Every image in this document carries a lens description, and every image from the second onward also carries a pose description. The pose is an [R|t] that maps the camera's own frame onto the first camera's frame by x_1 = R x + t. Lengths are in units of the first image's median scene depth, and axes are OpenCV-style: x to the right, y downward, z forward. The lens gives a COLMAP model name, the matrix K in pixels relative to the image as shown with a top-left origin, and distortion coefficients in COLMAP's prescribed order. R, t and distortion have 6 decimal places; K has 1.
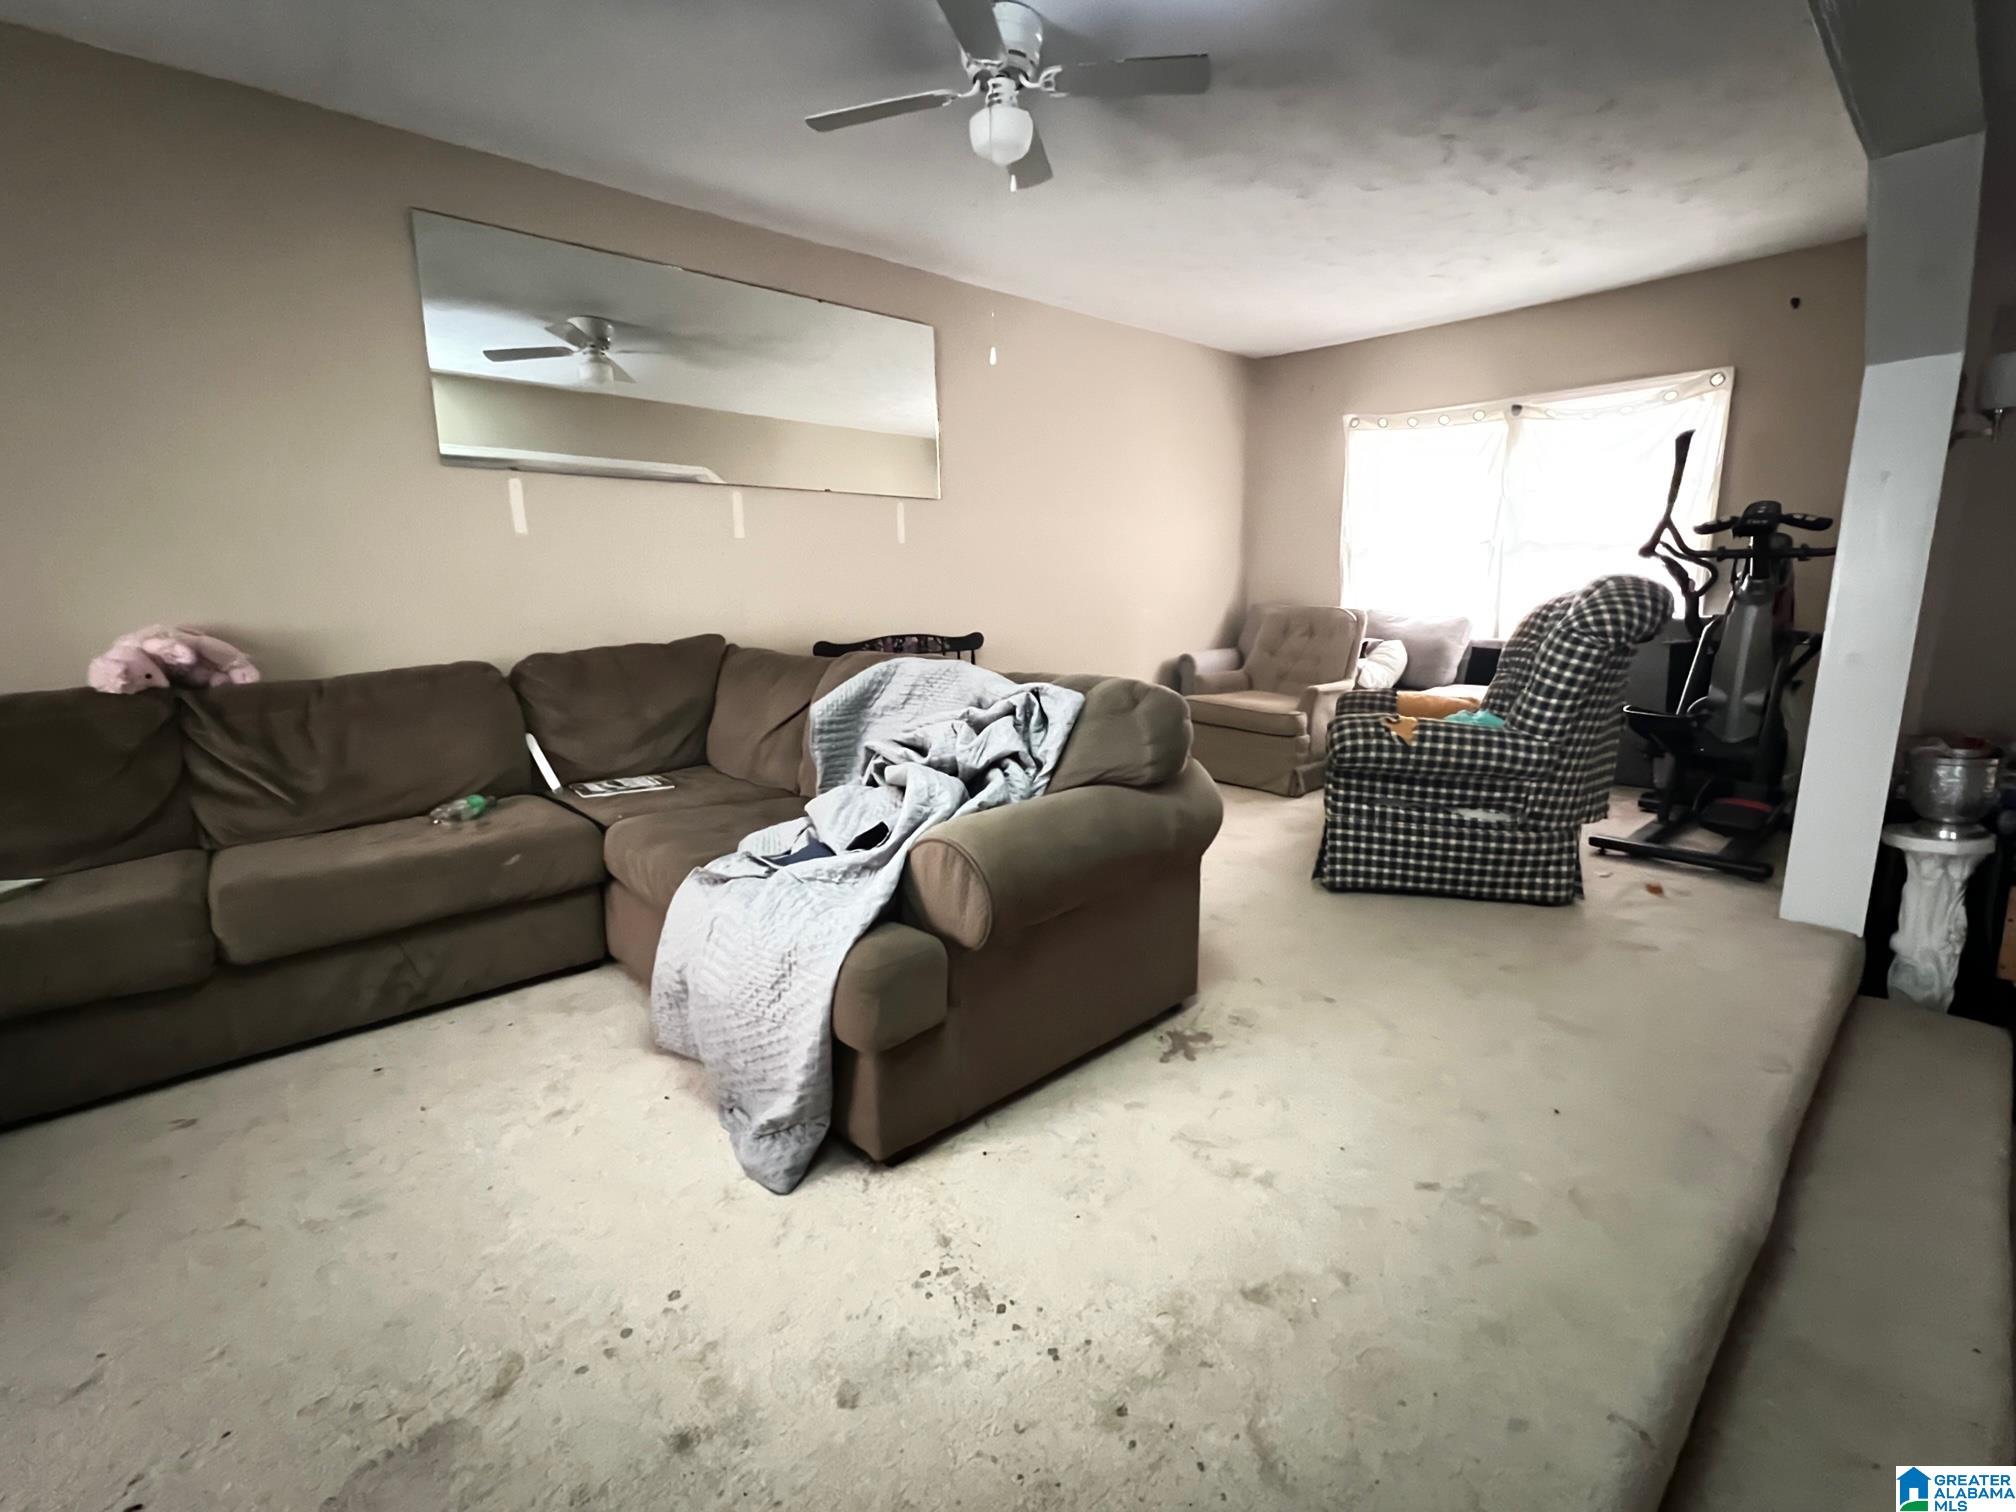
lens RADIAL K [[882.0, 0, 1008.0], [0, 882.0, 756.0], [0, 0, 1]] dist [0.000246, -0.000131]
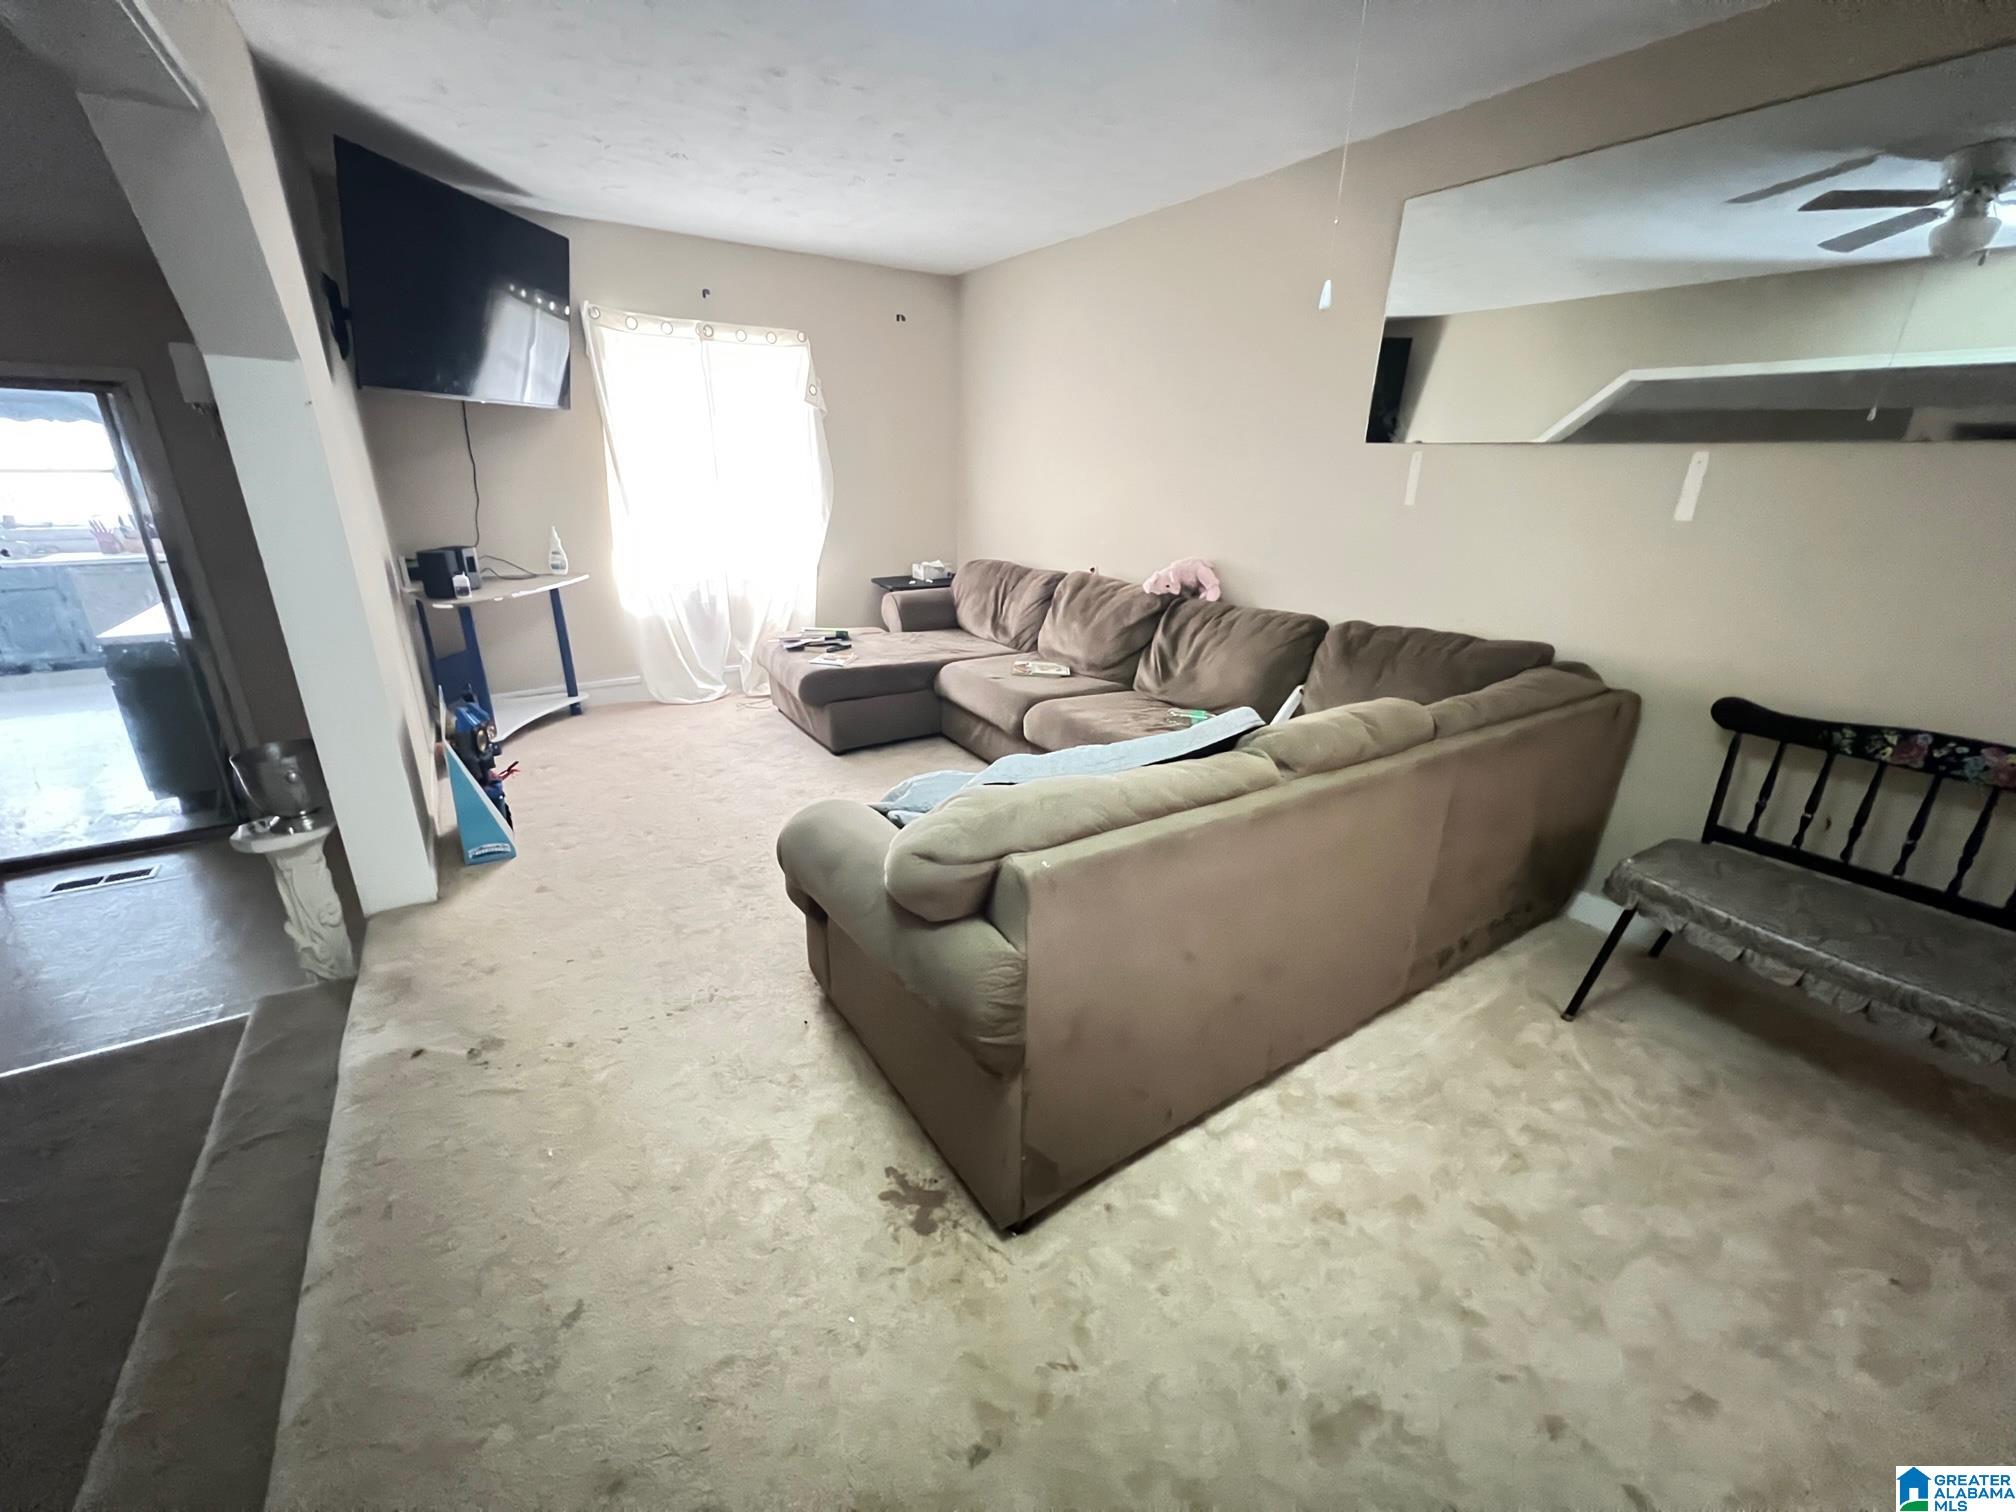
lens RADIAL K [[806.2, 0, 1008.0], [0, 806.2, 756.0], [0, 0, 1]] dist [-0.001043, -0.000035]
pose [[-0.161905, 0.352833, -0.921572, 0.493160], [-0.206210, 0.901179, 0.381253, -0.246925], [0.965020, 0.251764, -0.073148, 0.678319]]
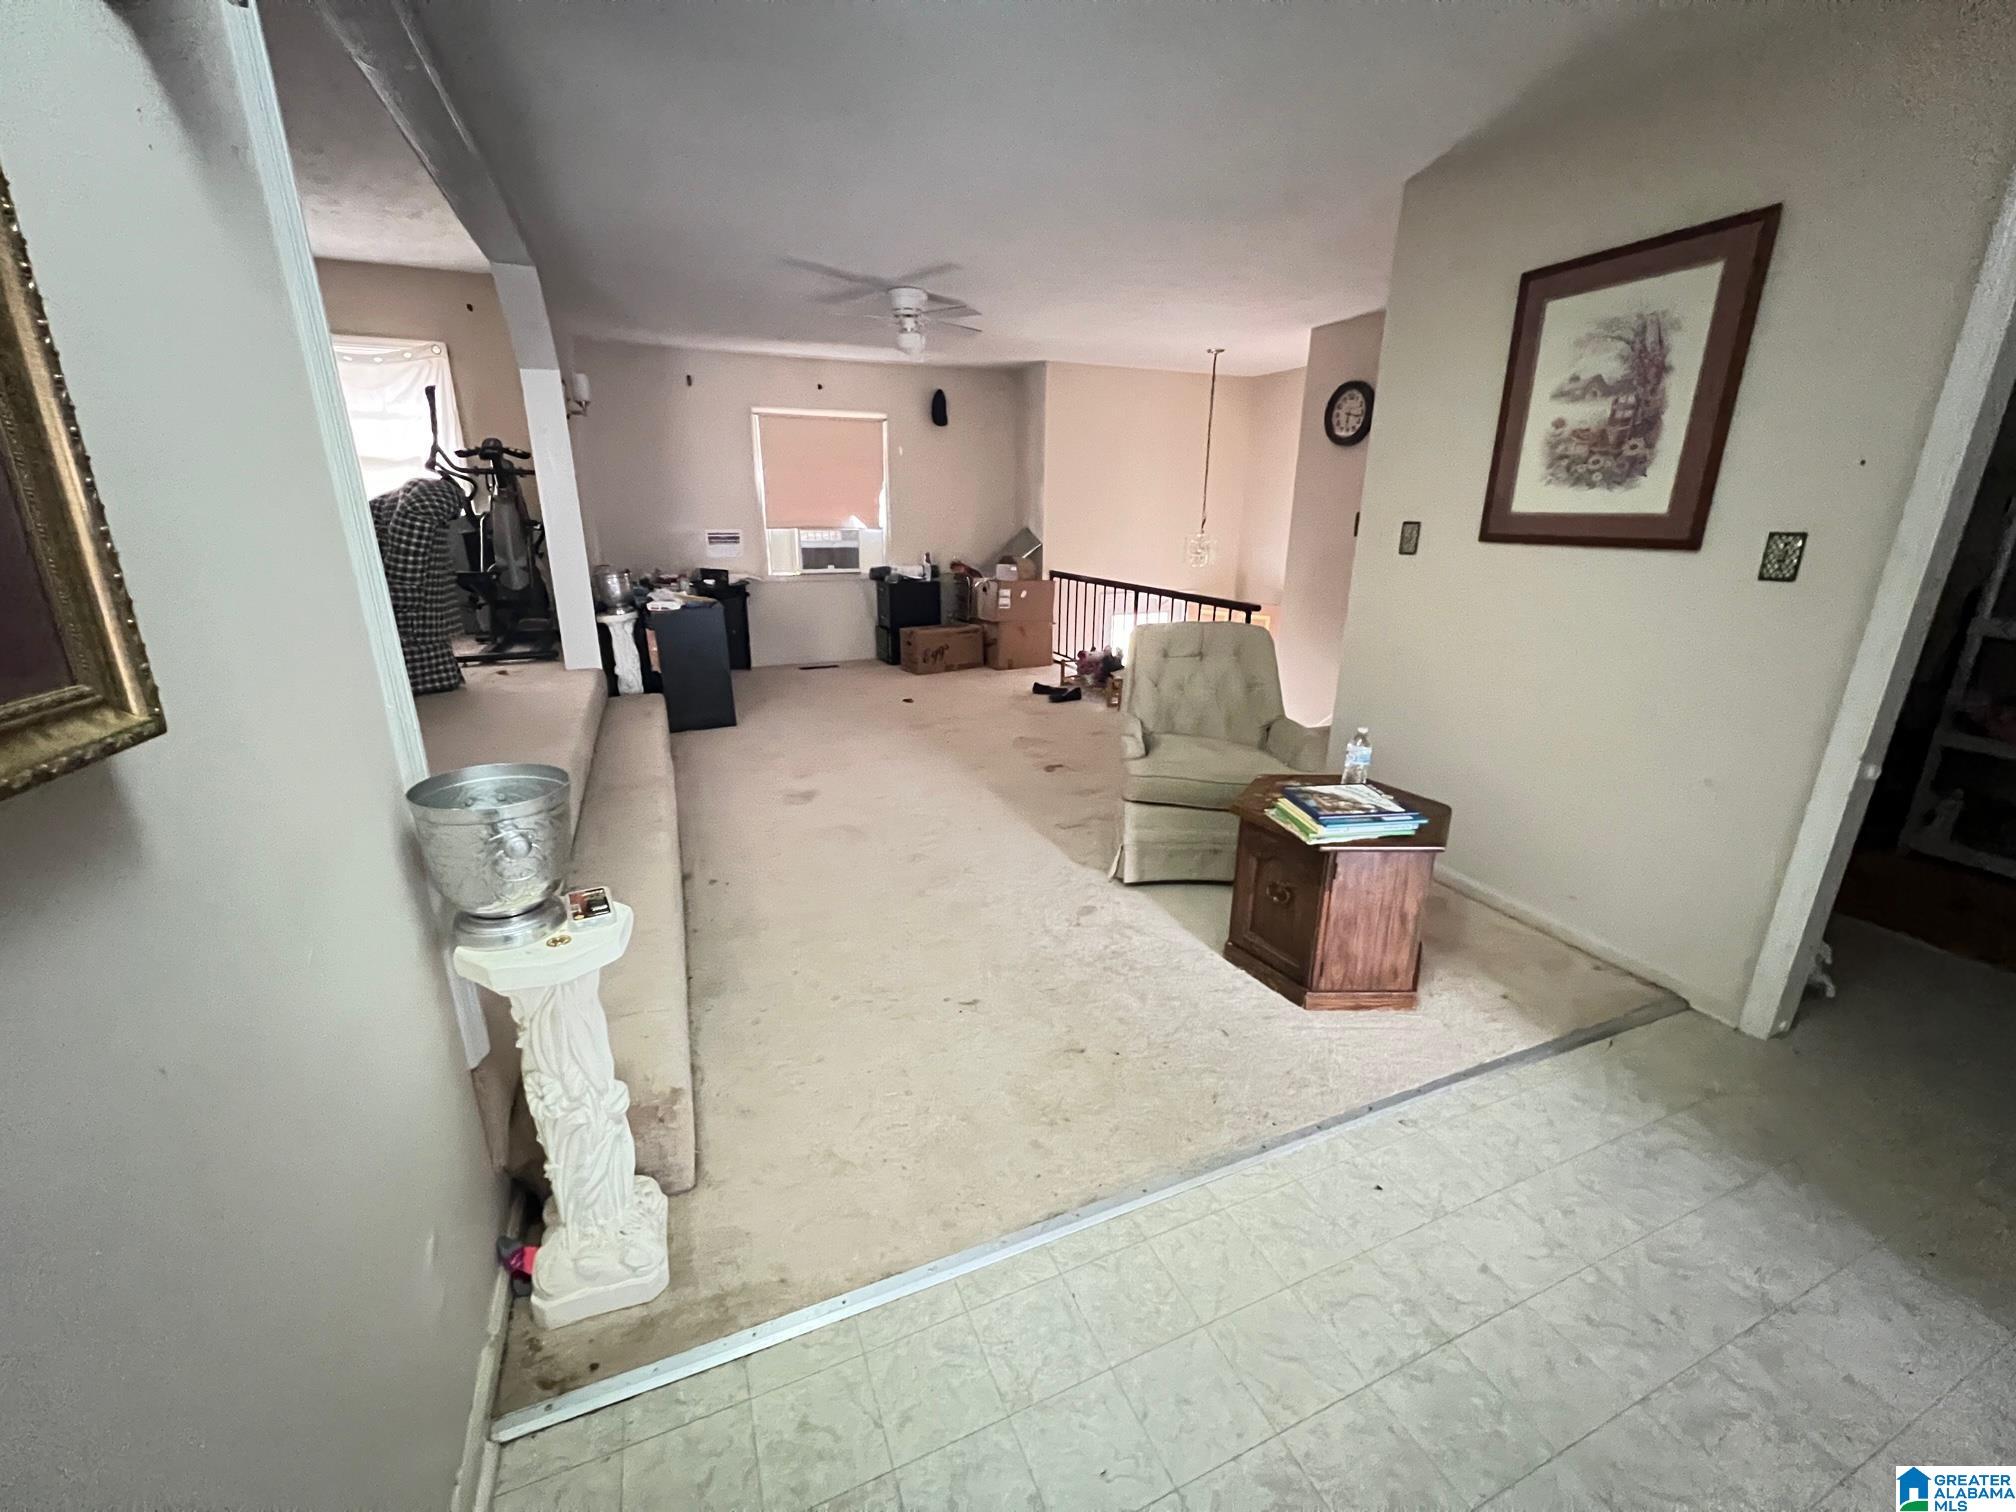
lens RADIAL K [[806.2, 0, 1008.0], [0, 806.2, 756.0], [0, 0, 1]] dist [-0.001043, -0.000035]
pose [[0.327219, -0.263187, 0.907557, -0.397380], [0.165413, 0.961554, 0.219206, 0.126549], [-0.930358, 0.078393, 0.358174, -0.445811]]
